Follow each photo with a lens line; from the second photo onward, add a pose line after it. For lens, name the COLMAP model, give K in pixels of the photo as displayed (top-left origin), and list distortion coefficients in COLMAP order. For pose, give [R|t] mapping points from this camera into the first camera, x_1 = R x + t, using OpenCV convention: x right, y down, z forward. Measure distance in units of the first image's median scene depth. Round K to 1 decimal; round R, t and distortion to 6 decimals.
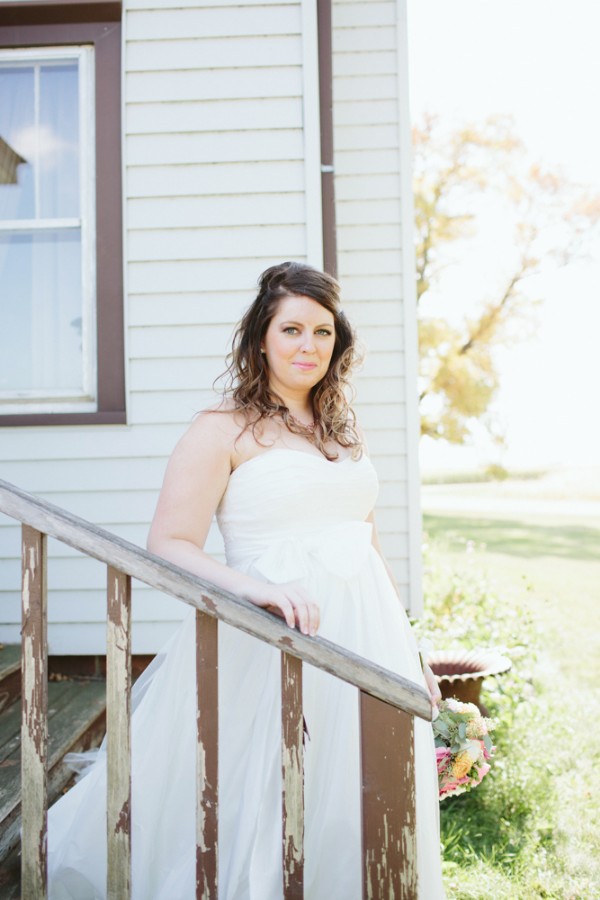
lens RADIAL K [[899.5, 0, 300.2], [0, 899.5, 478.2], [0, 0, 1]] dist [-0.204284, 0.297911]
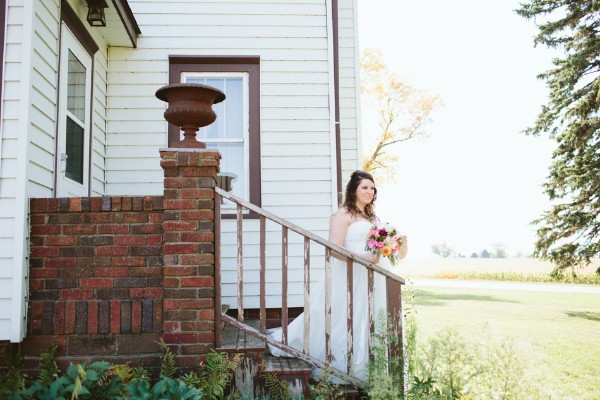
lens RADIAL K [[599.7, 0, 299.2], [0, 599.7, 220.6], [0, 0, 1]] dist [-0.204284, 0.297911]
pose [[0.993961, 0.011887, 0.109084, -0.277187], [-0.002396, 0.996229, -0.086731, 0.095859], [-0.109704, 0.085946, 0.990242, -0.734390]]
